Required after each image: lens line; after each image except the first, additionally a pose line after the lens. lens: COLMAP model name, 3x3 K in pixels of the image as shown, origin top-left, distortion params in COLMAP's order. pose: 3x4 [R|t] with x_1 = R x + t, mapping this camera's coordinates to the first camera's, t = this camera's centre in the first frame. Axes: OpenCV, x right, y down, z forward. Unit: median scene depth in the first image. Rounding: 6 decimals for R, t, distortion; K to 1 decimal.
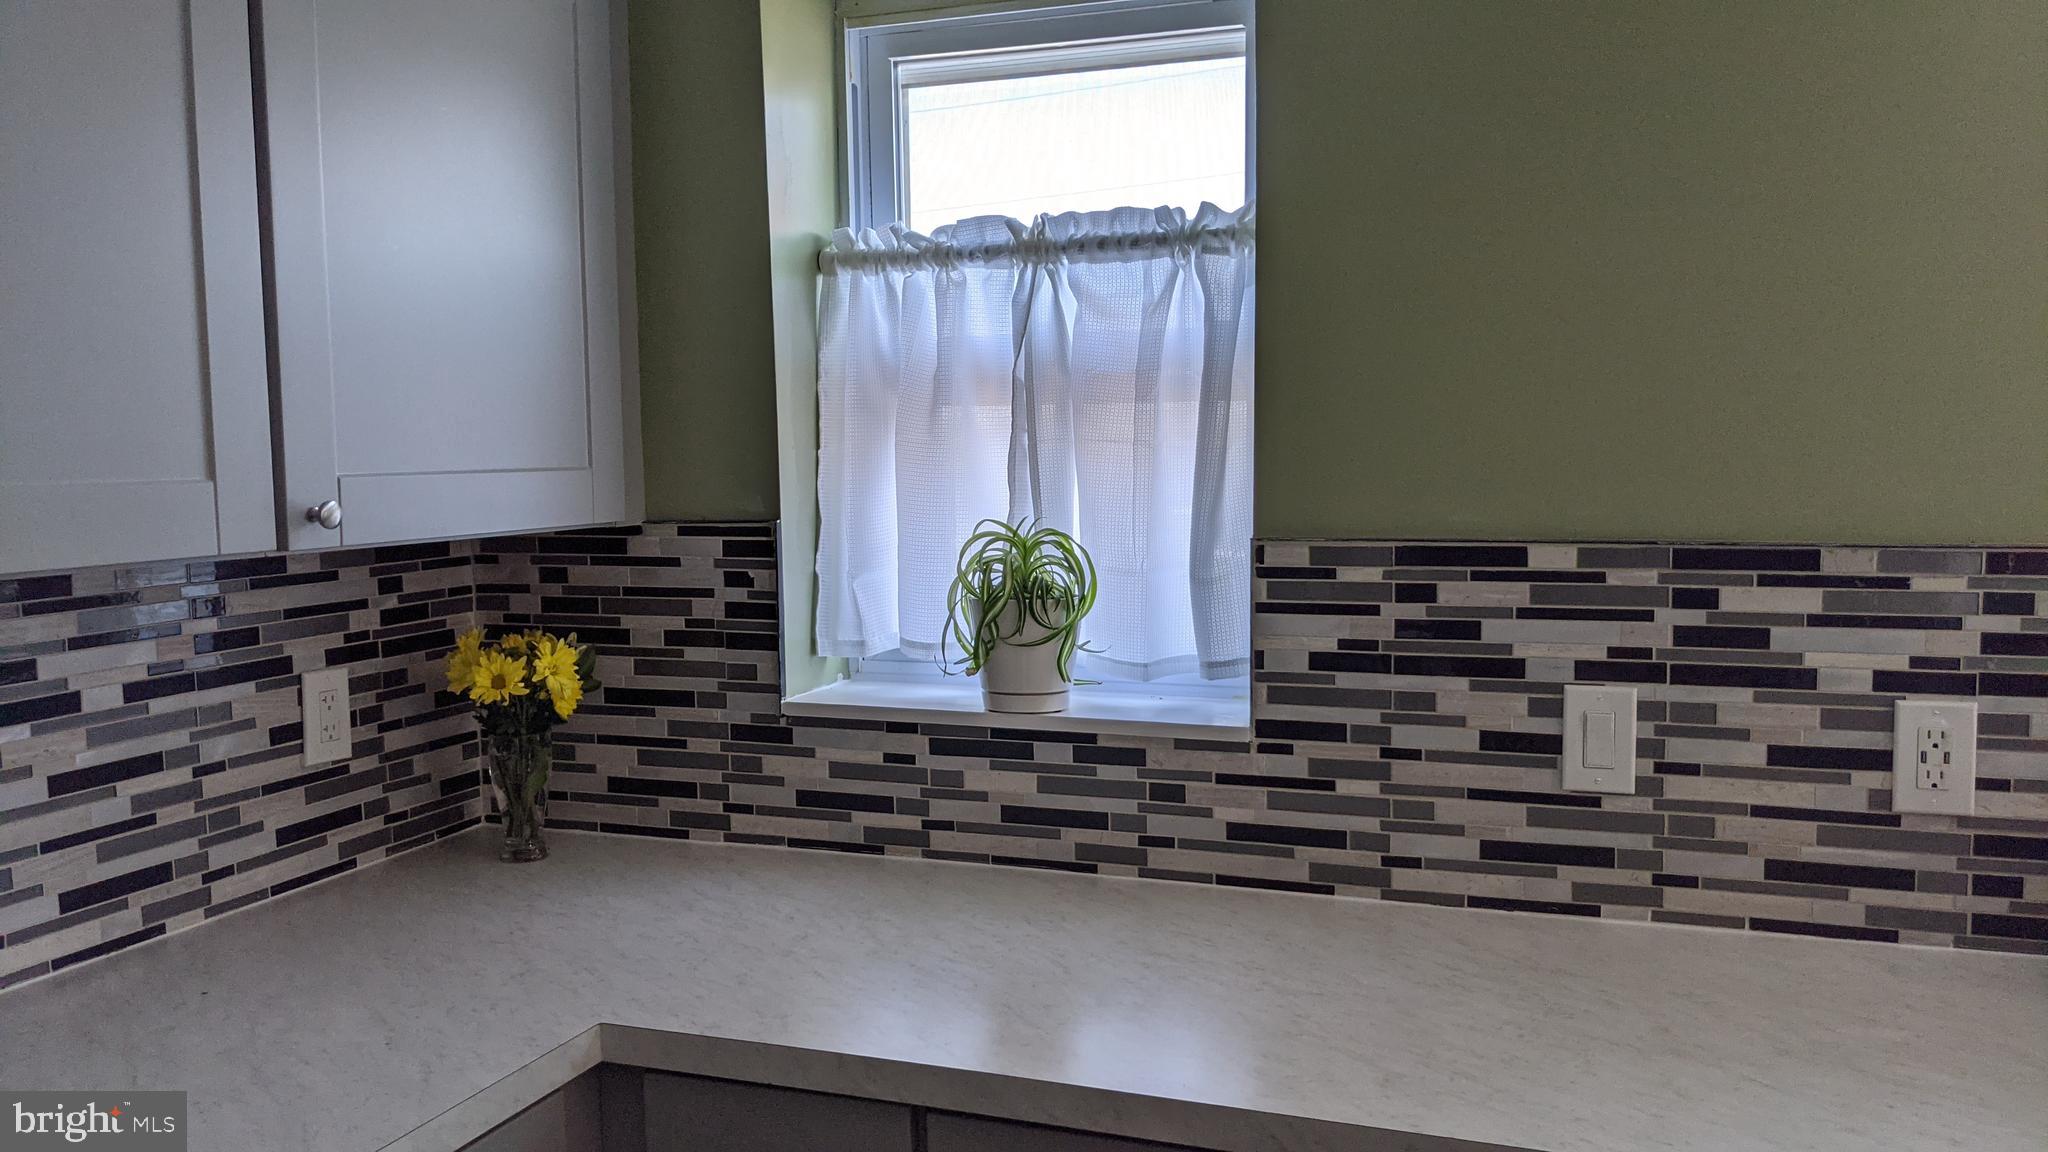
lens RADIAL K [[1636.9, 0, 1017.1], [0, 1636.9, 588.2], [0, 0, 1]] dist [0.074344, -0.123931]
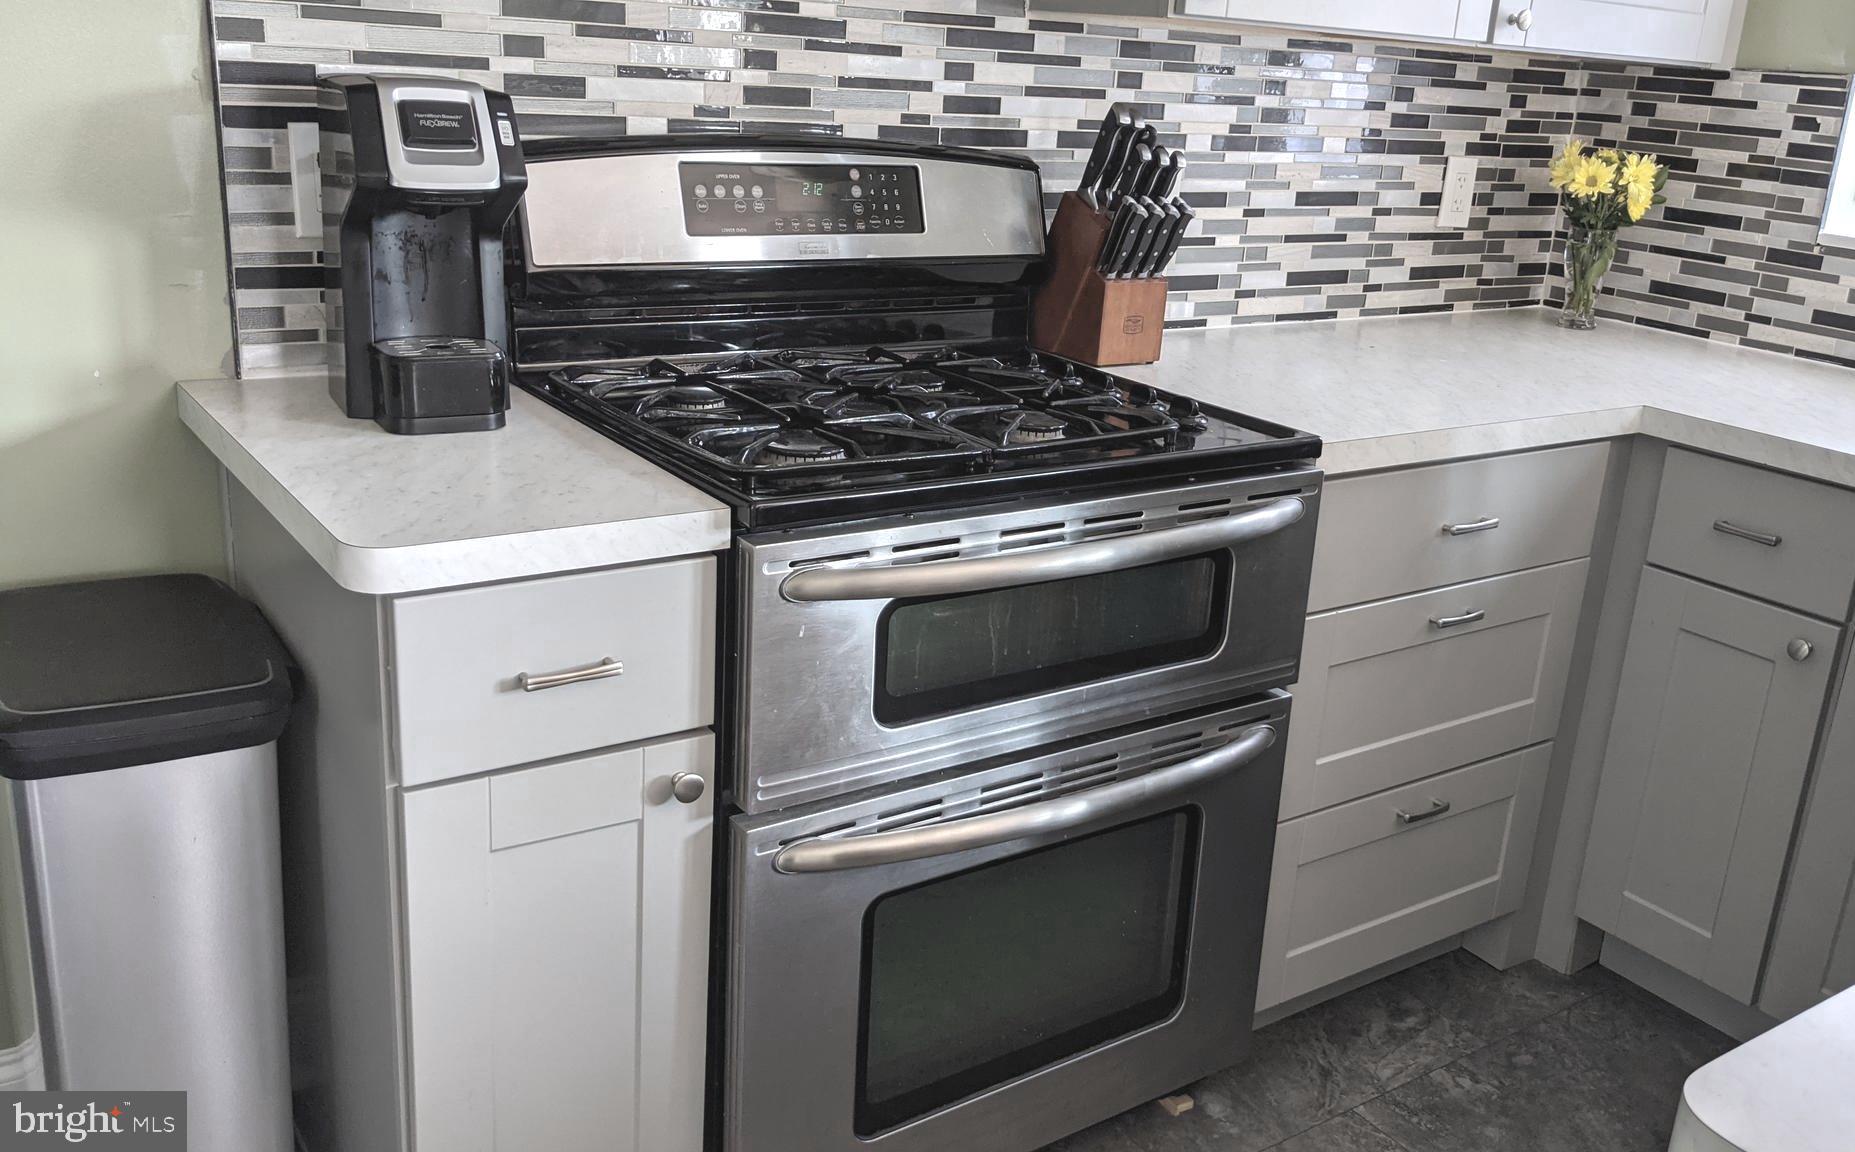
lens RADIAL K [[1645.7, 0, 1012.9], [0, 1645.7, 569.1], [0, 0, 1]] dist [0.044137, -0.060126]
pose [[0.836019, 0.238889, -0.493967, 0.020862], [-0.135079, 0.962149, 0.236693, 0.101427], [0.531813, -0.131156, 0.836644, -0.365333]]
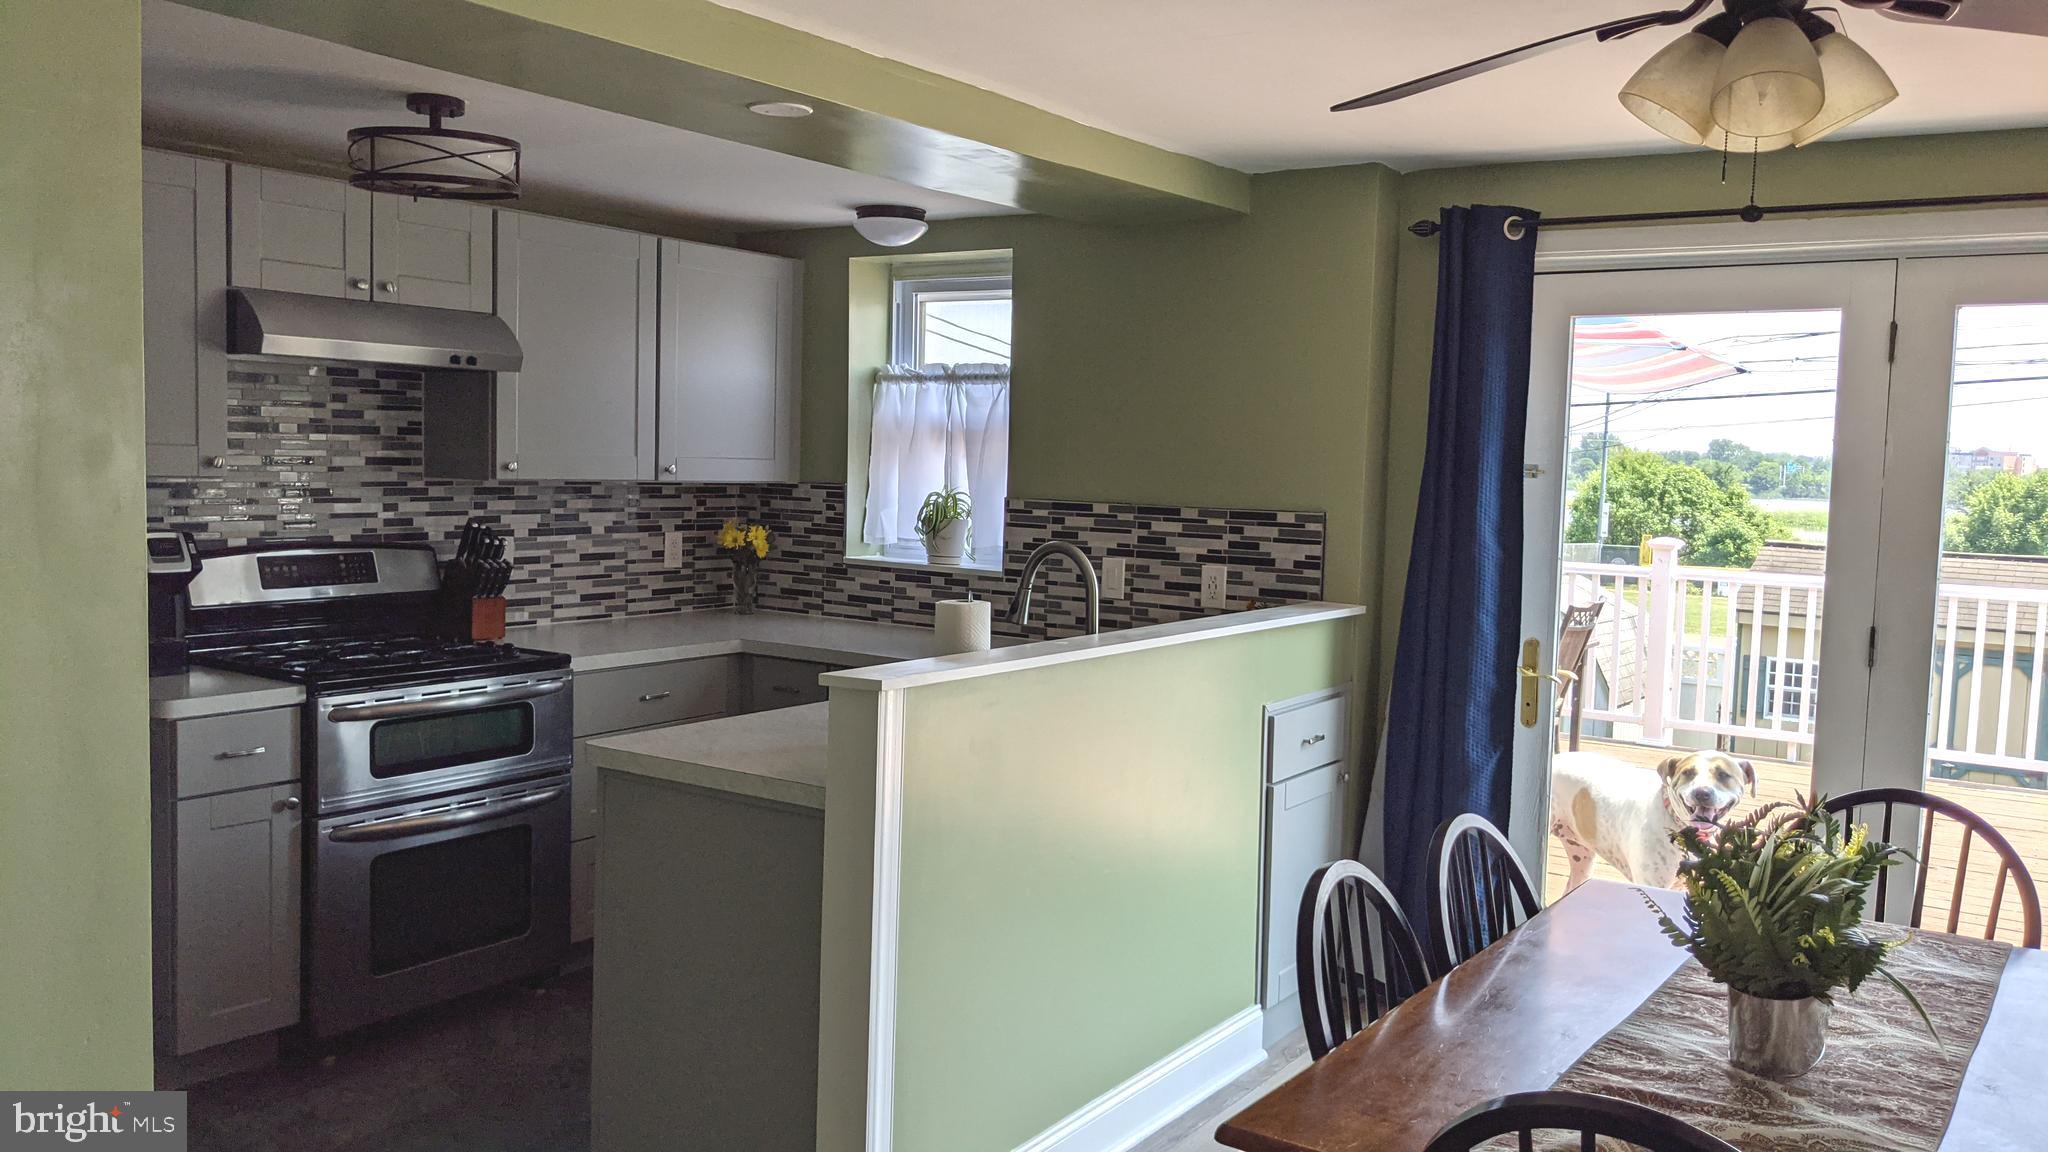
lens RADIAL K [[1636.9, 0, 988.4], [0, 1636.9, 592.9], [0, 0, 1]] dist [0.074344, -0.123931]
pose [[0.965632, 0.063991, -0.251911, 0.707624], [-0.066166, 0.997809, -0.000165, 0.110917], [0.251349, 0.016827, 0.967750, -1.358529]]
